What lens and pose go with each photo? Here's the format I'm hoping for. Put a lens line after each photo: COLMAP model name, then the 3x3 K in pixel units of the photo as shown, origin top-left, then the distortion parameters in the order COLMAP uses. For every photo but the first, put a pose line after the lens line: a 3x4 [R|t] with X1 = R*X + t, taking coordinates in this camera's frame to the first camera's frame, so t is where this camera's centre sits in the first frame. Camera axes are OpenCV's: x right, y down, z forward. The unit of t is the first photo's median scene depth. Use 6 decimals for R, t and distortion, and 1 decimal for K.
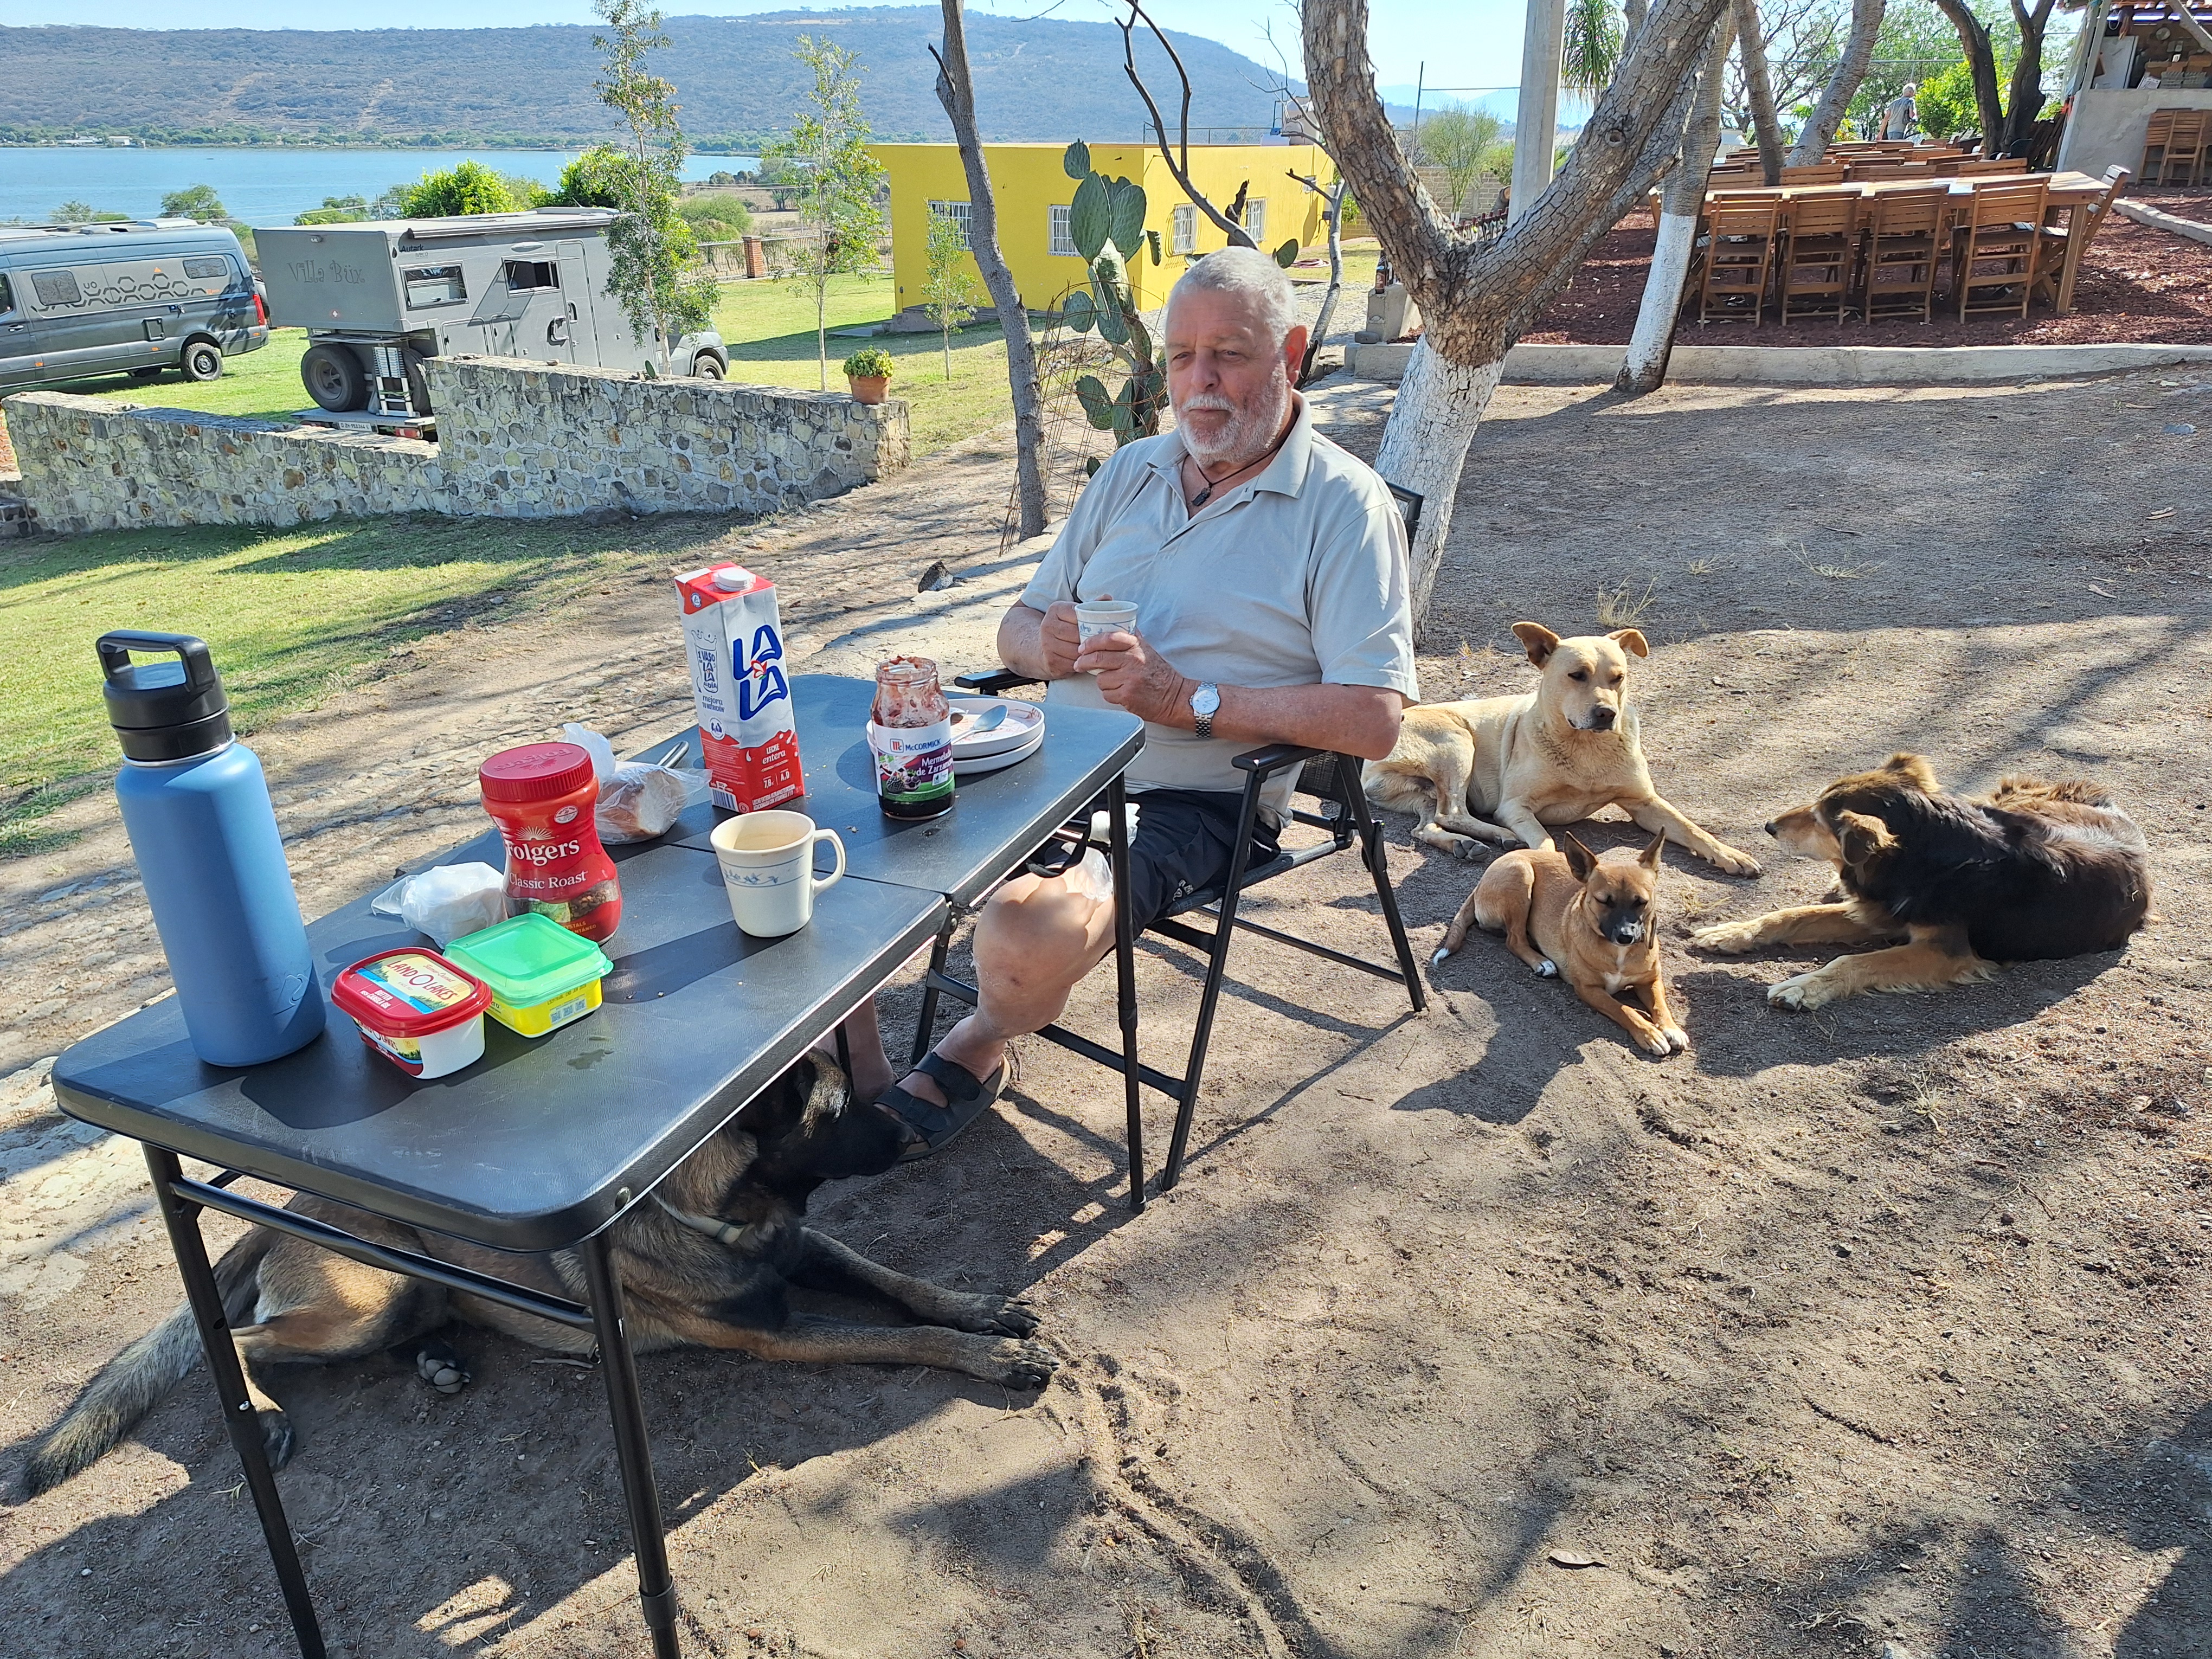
lens RADIAL K [[1557.6, 0, 1152.7], [0, 1557.6, 829.9], [0, 0, 1]] dist [0.002945, 0.002754]
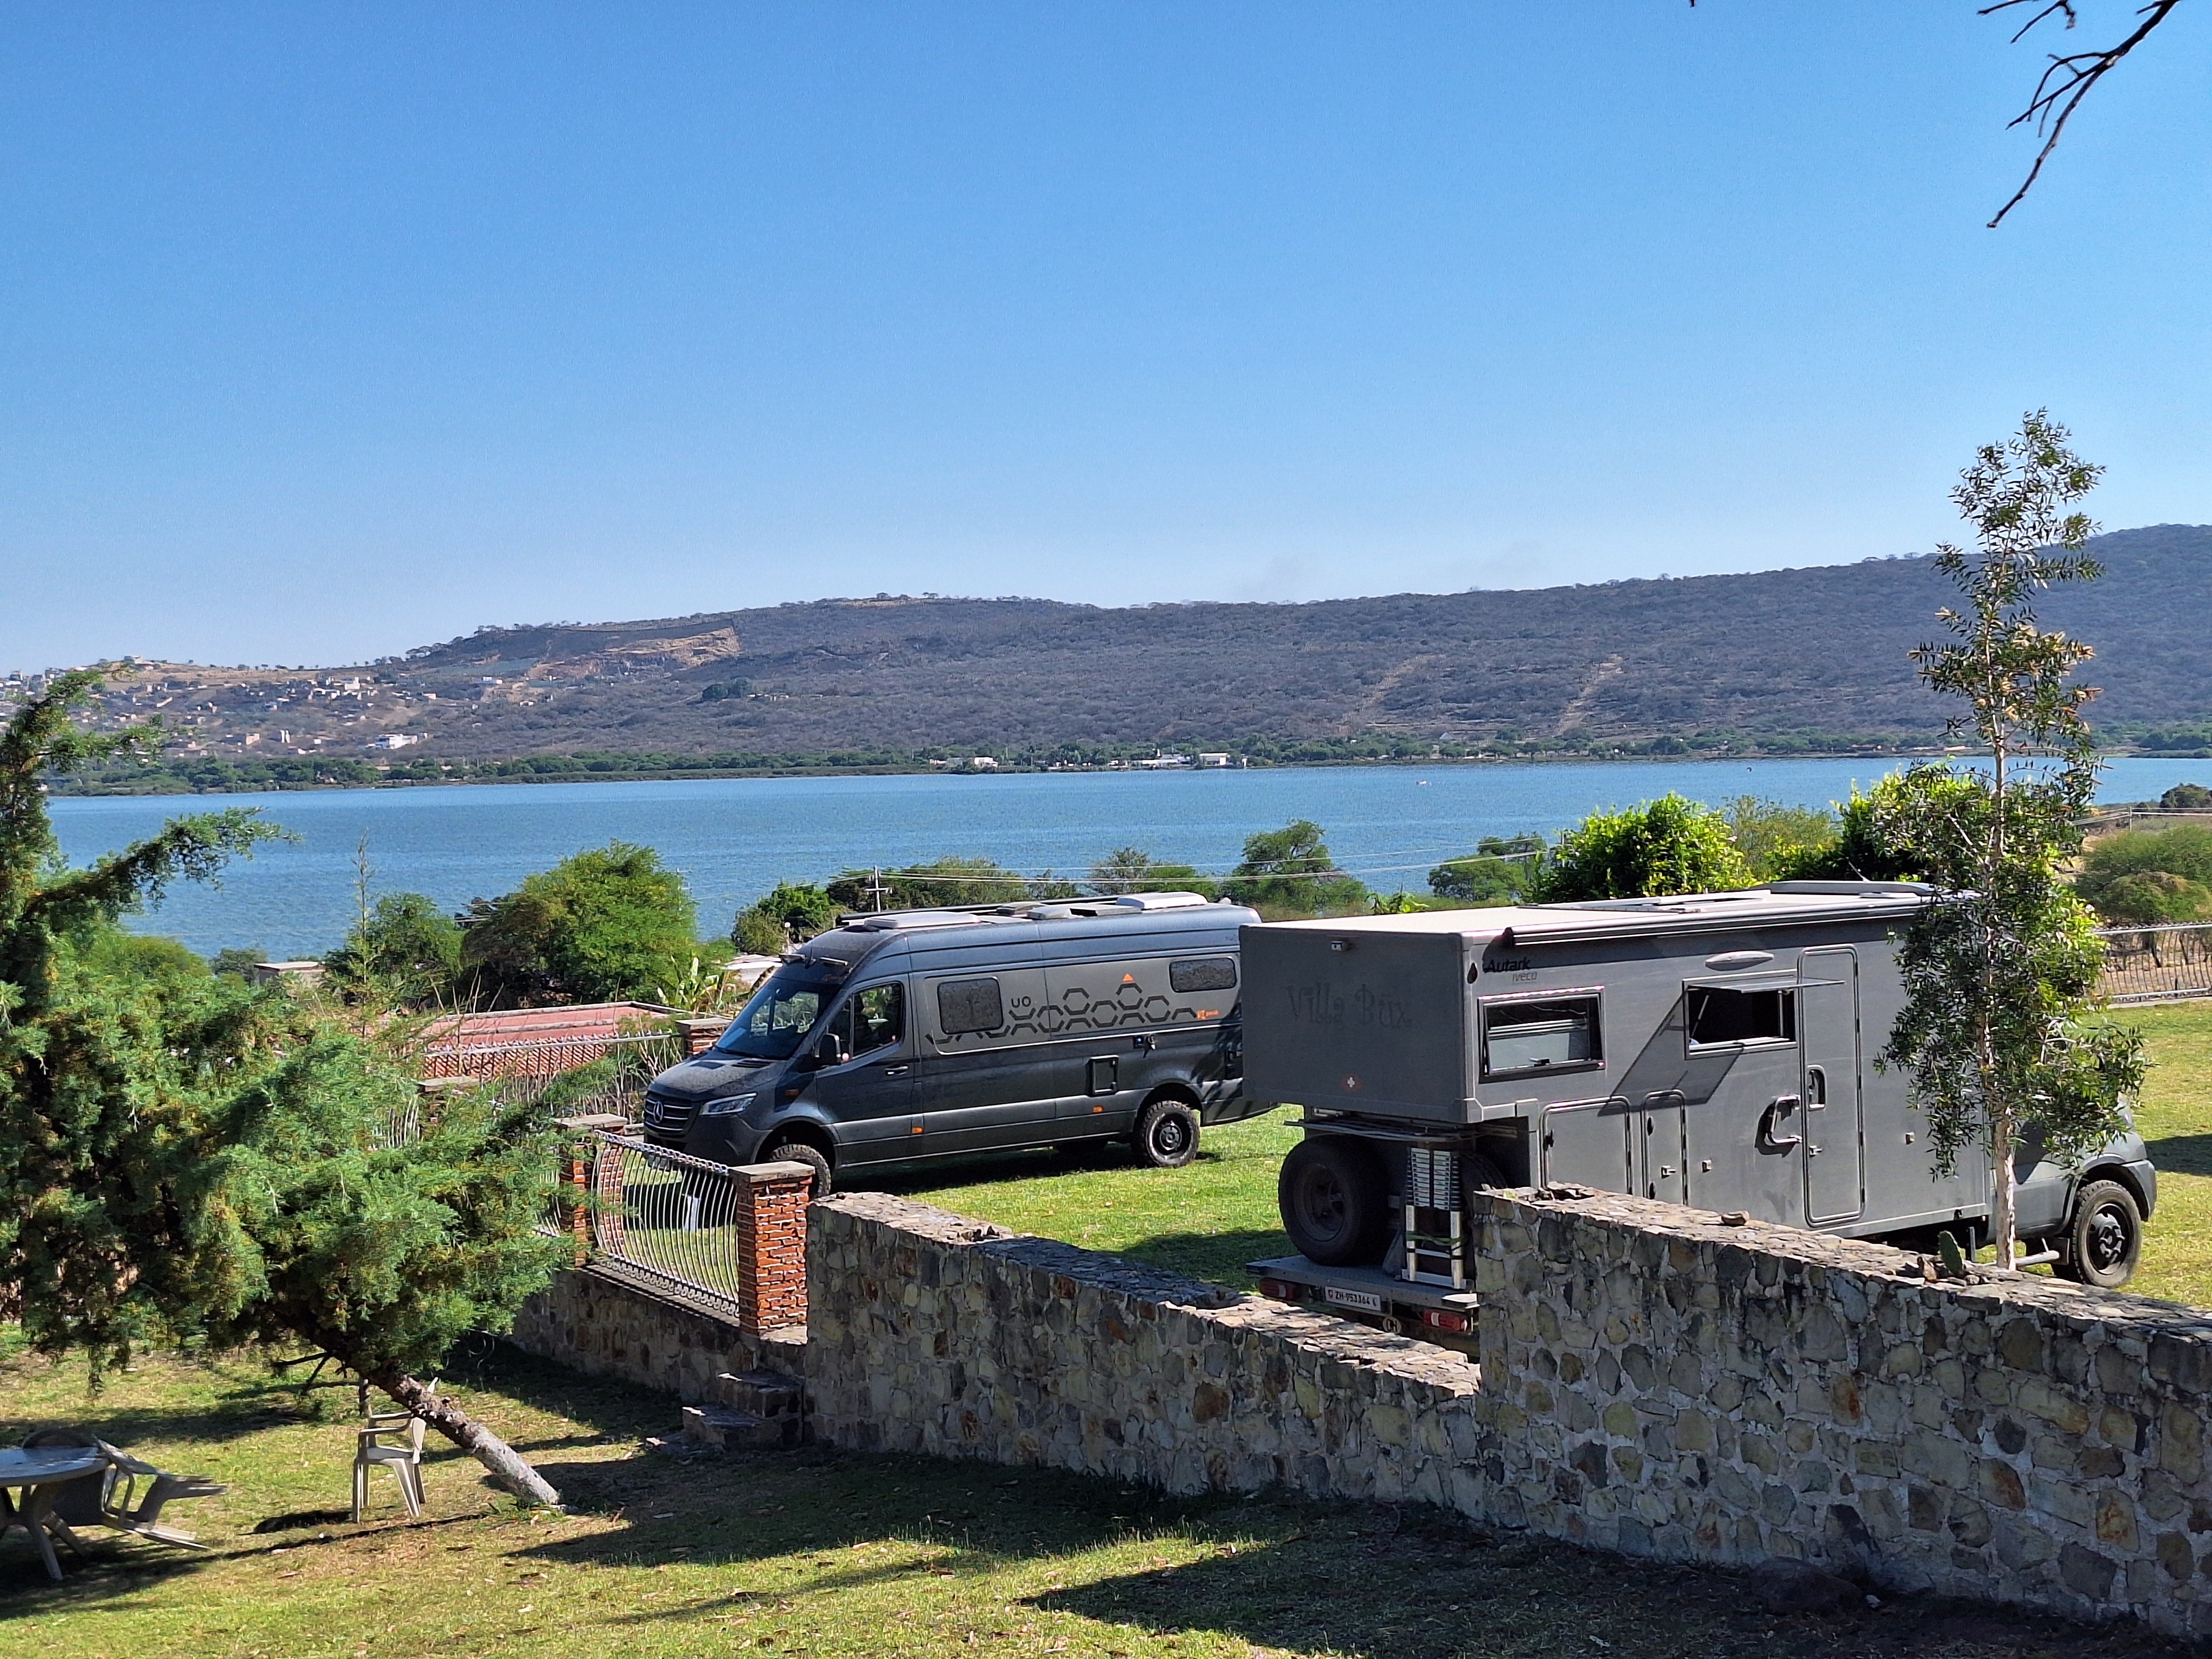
lens RADIAL K [[3044.2, 0, 1106.0], [0, 3044.2, 829.5], [0, 0, 1]] dist [0.155368, -0.128886]
pose [[0.833669, -0.004016, -0.552249, -0.041667], [-0.204438, 0.926691, -0.315356, -0.077062], [0.513031, 0.375803, 0.771733, 0.160467]]
